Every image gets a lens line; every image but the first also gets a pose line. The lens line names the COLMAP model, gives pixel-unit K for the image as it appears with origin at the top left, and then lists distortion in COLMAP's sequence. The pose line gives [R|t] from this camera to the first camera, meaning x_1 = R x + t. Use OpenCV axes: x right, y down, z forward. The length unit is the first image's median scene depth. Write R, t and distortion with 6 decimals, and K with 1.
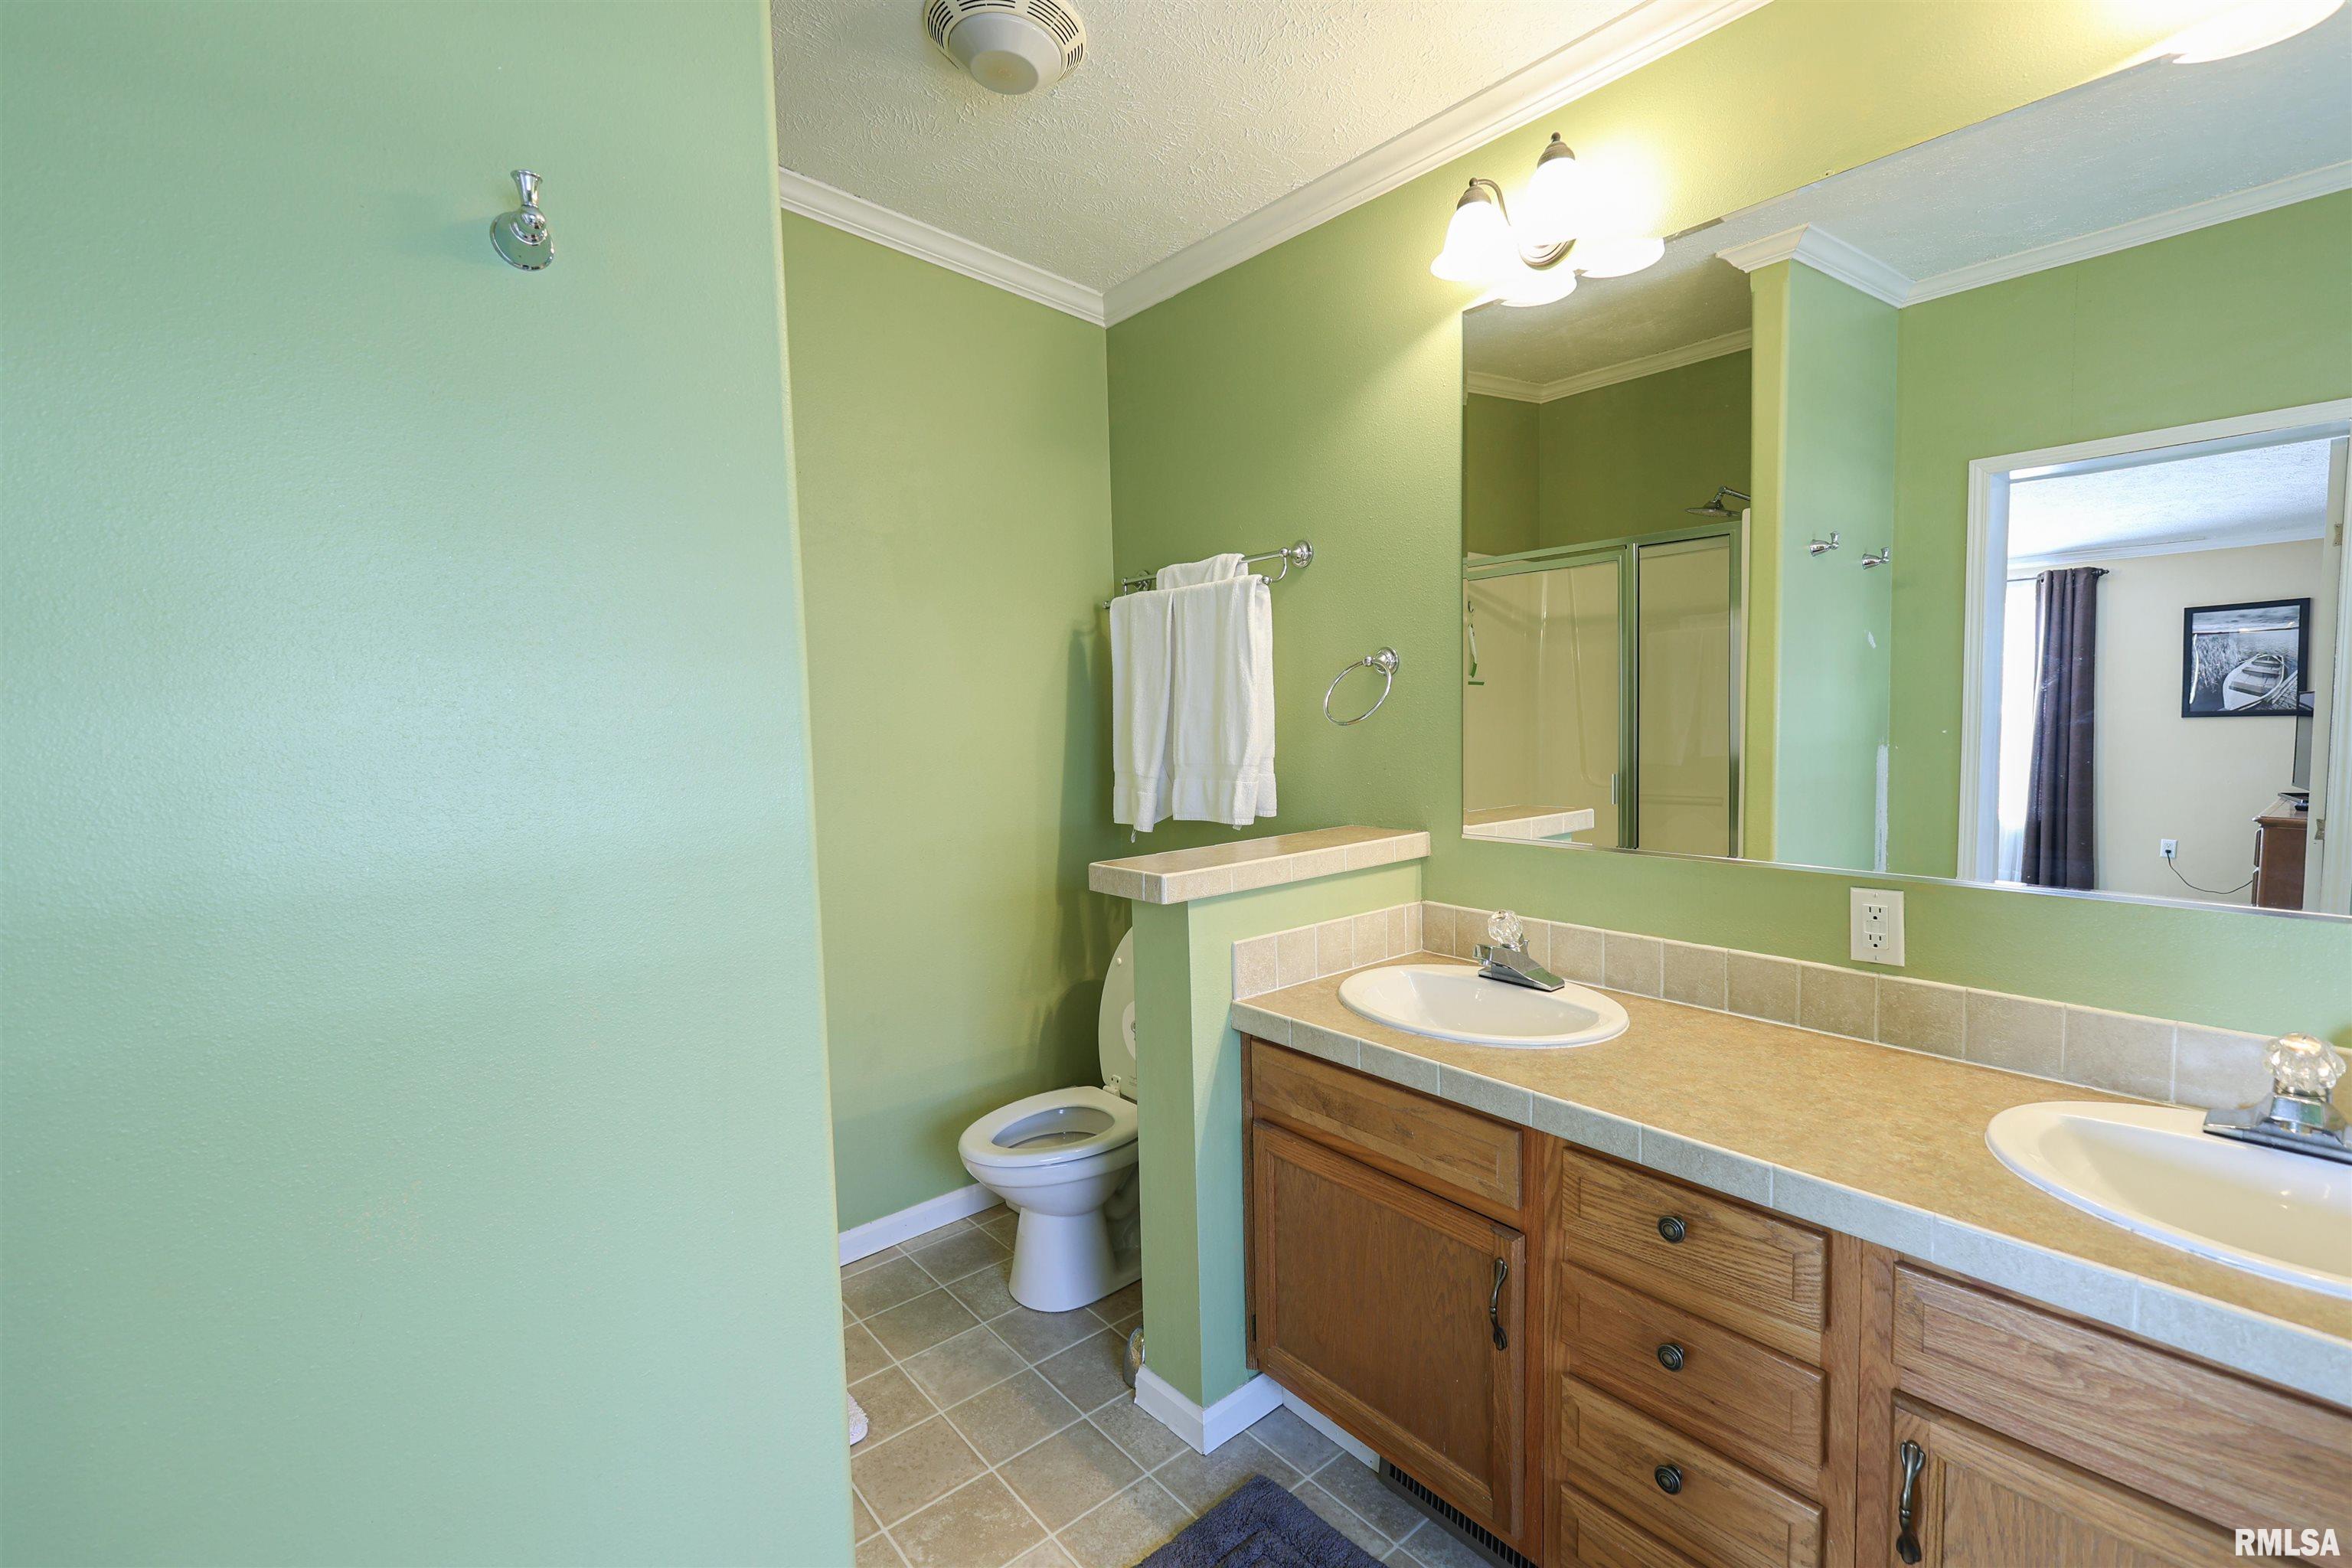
lens RADIAL K [[1013.3, 0, 1175.0], [0, 1013.3, 777.0], [0, 0, 1]] dist [0.000028, 0.000064]
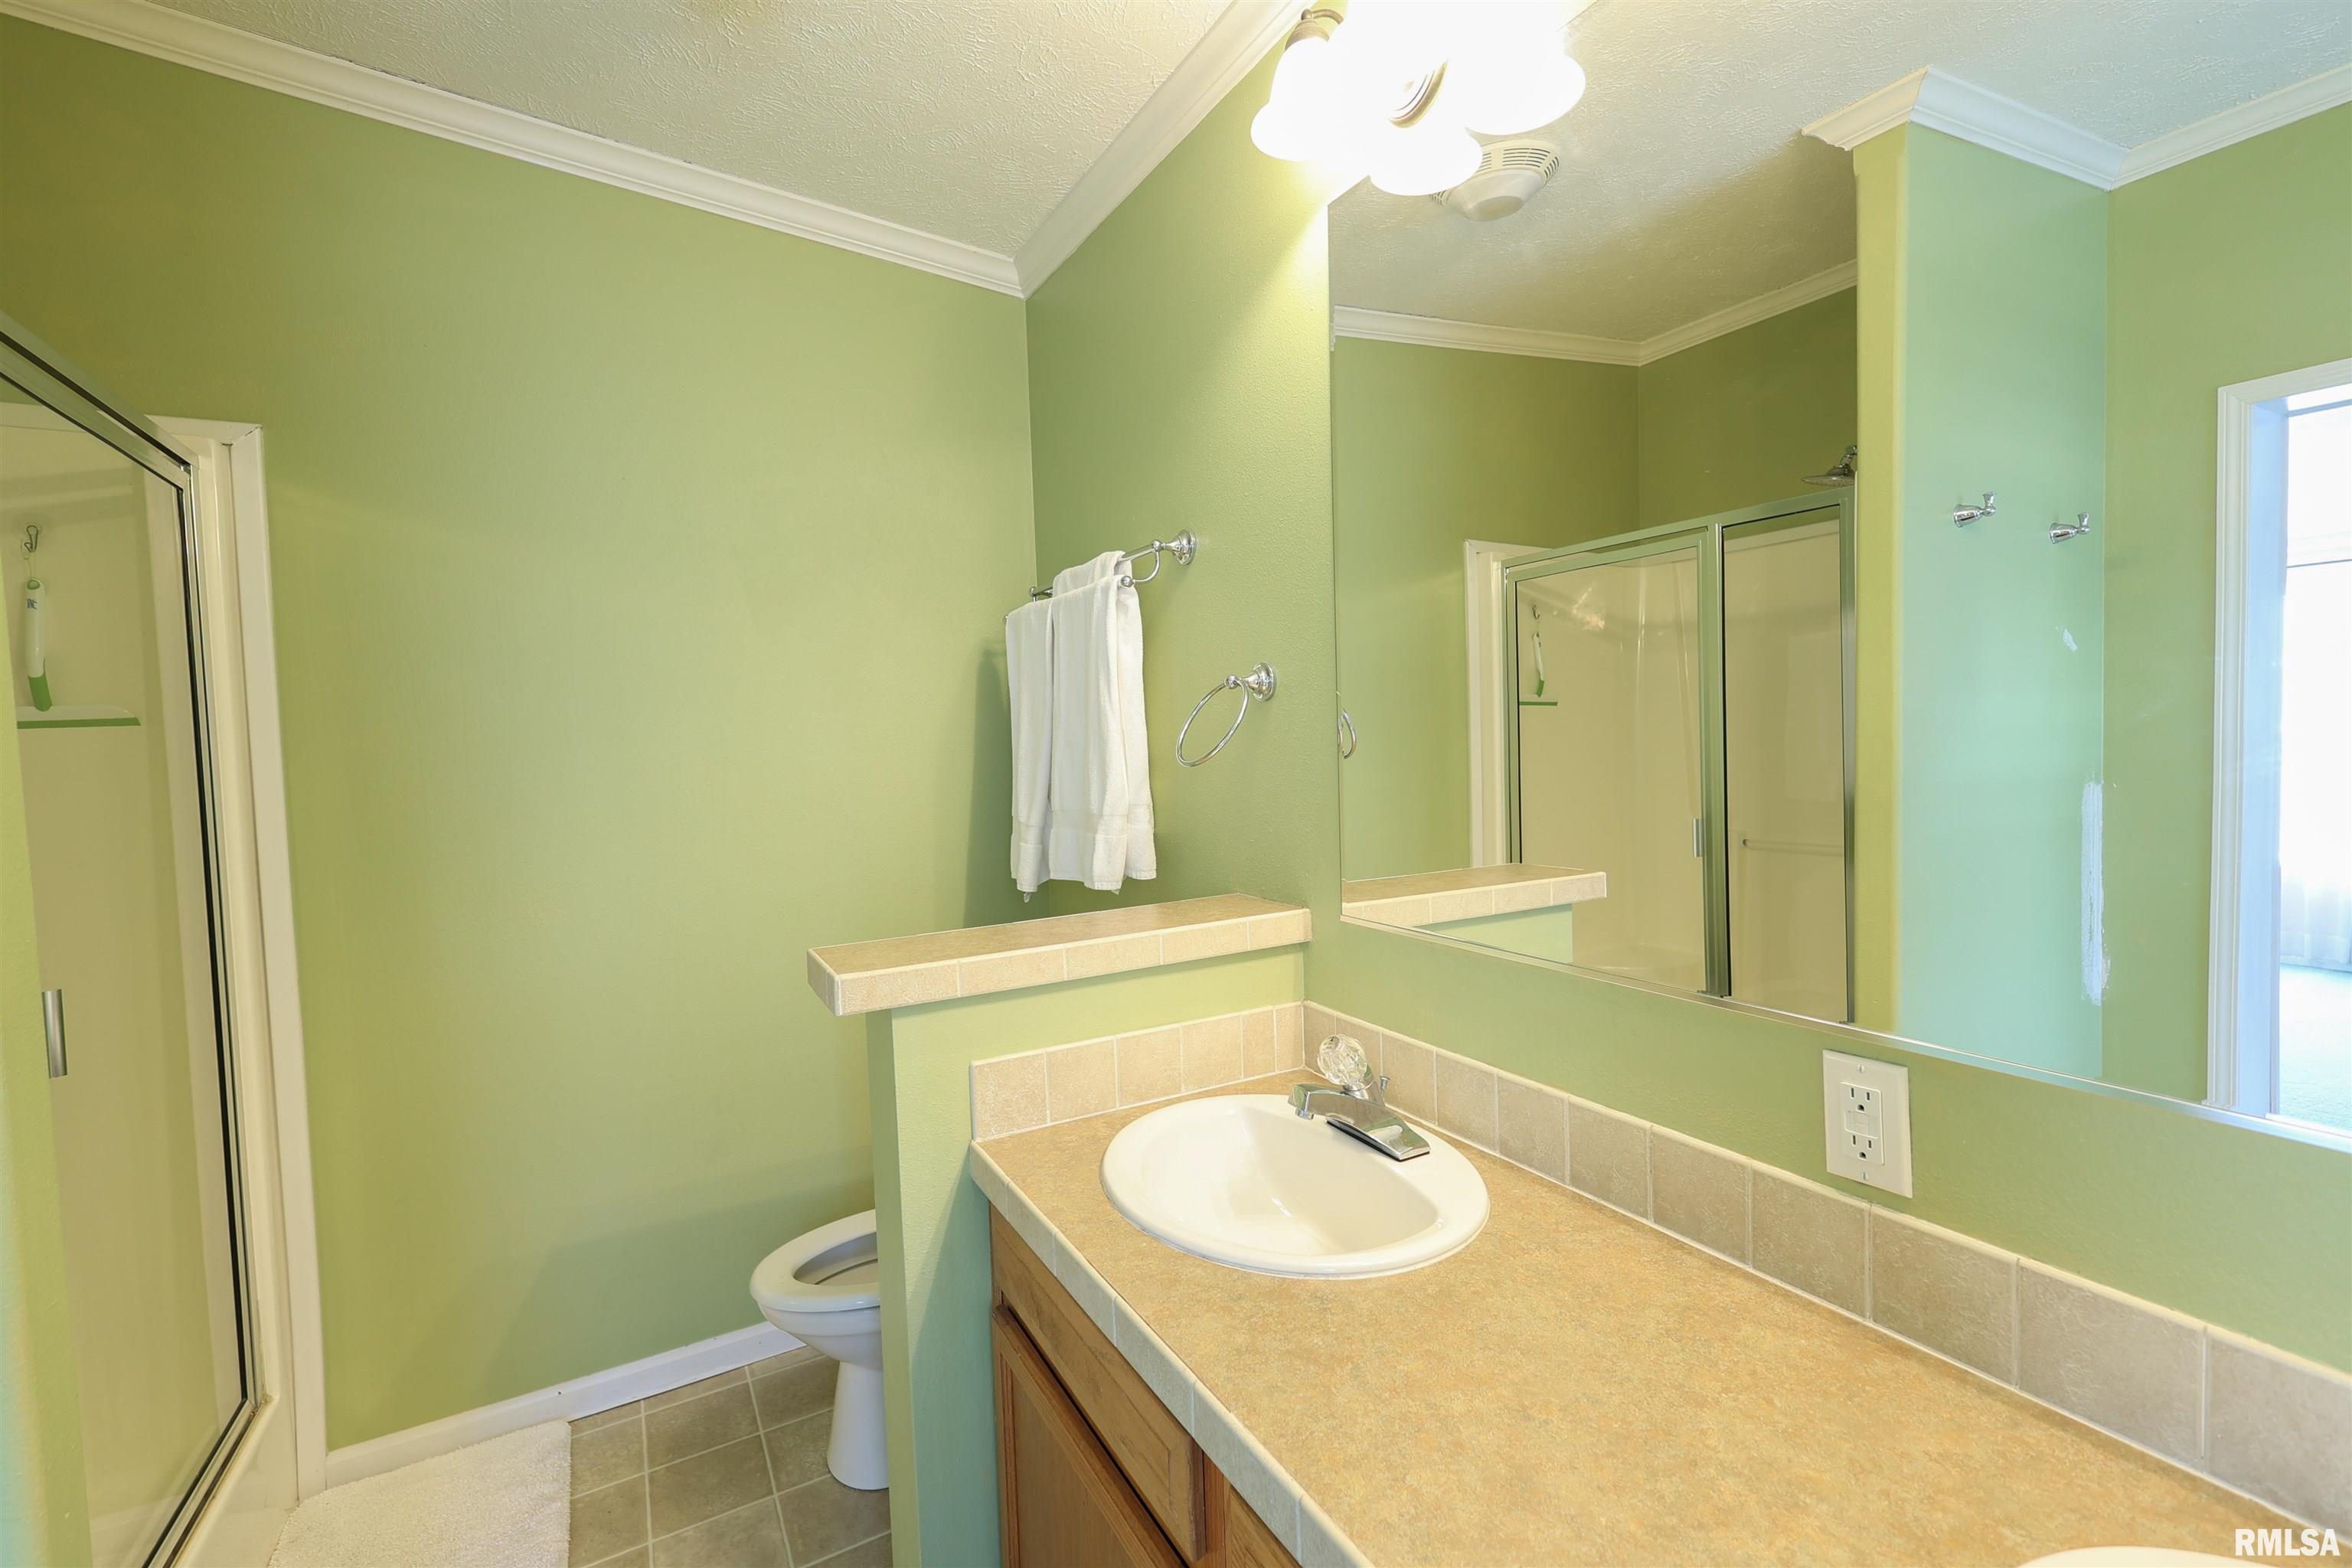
lens RADIAL K [[1014.8, 0, 1177.6], [0, 1014.8, 780.1], [0, 0, 1]] dist [0.002206, -0.000196]
pose [[0.983193, 0.000102, -0.182568, 0.290234], [-0.003504, 0.999826, -0.018313, -0.026534], [0.182535, 0.018645, 0.983023, 0.246973]]
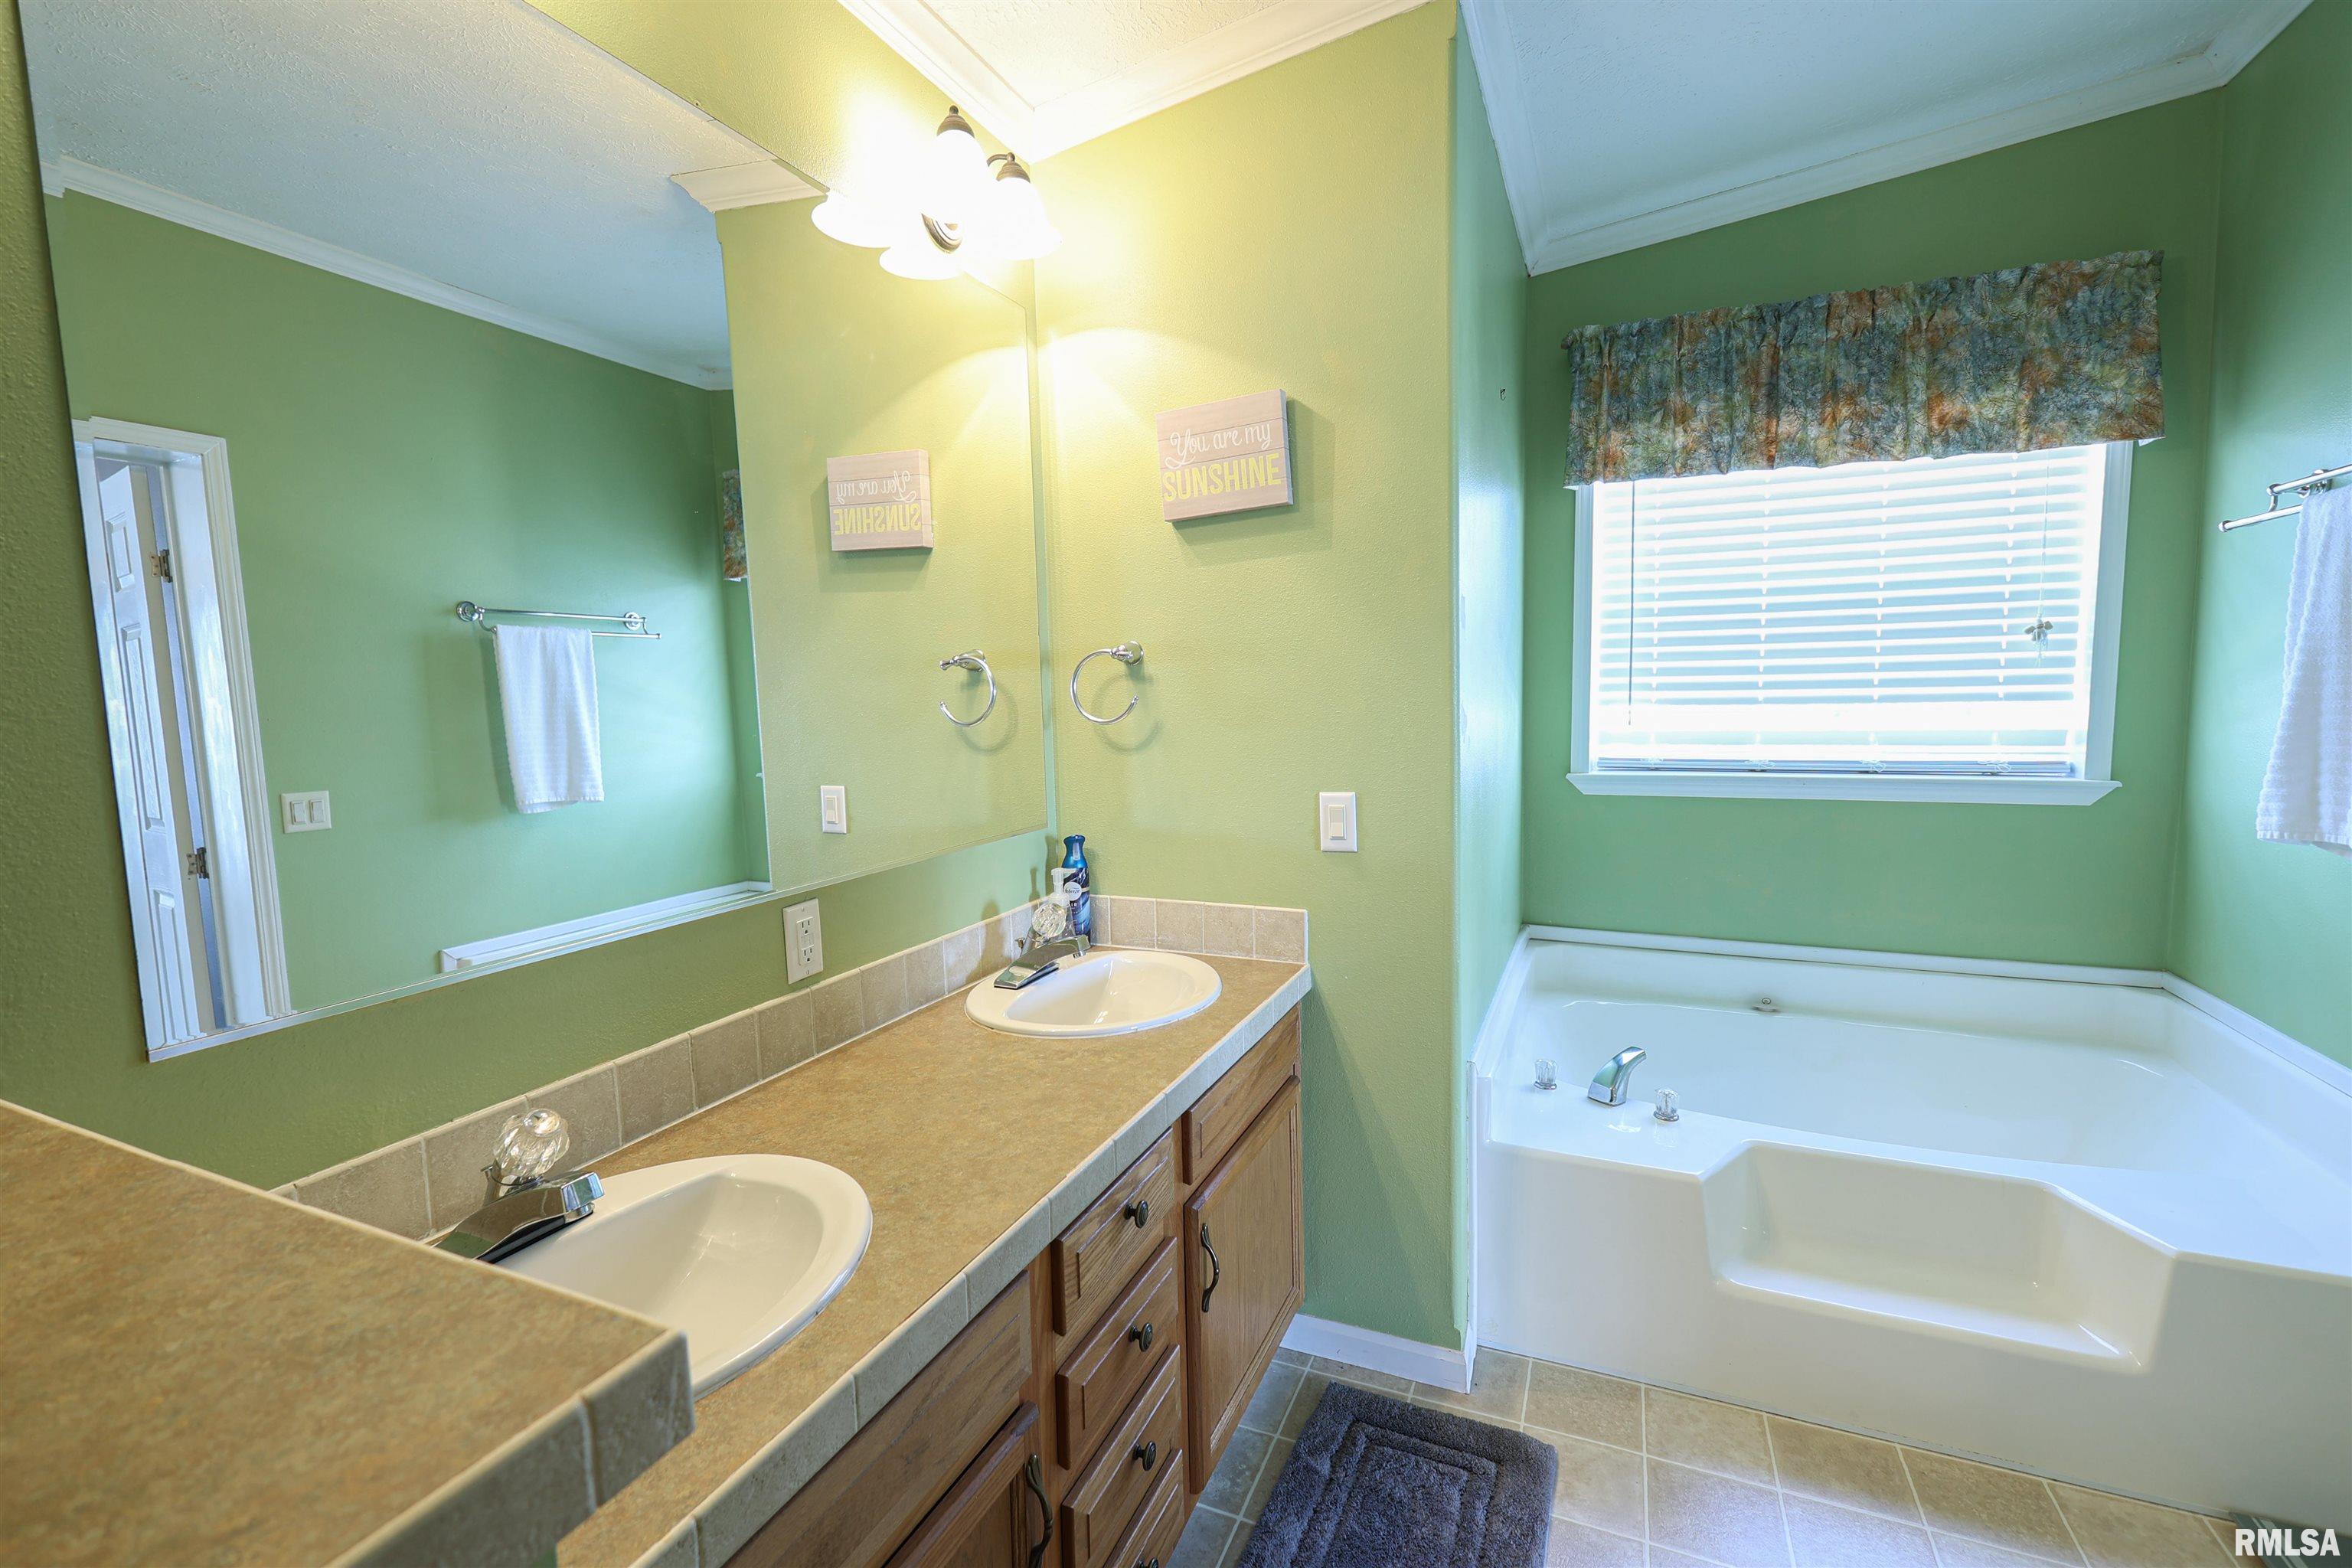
lens RADIAL K [[1013.3, 0, 1175.0], [0, 1013.3, 777.0], [0, 0, 1]] dist [0.000028, 0.000064]
pose [[-0.444906, -0.044547, 0.894469, -0.238575], [0.097478, 0.990420, 0.097811, -0.049473], [-0.890257, 0.130708, -0.436301, 0.771612]]
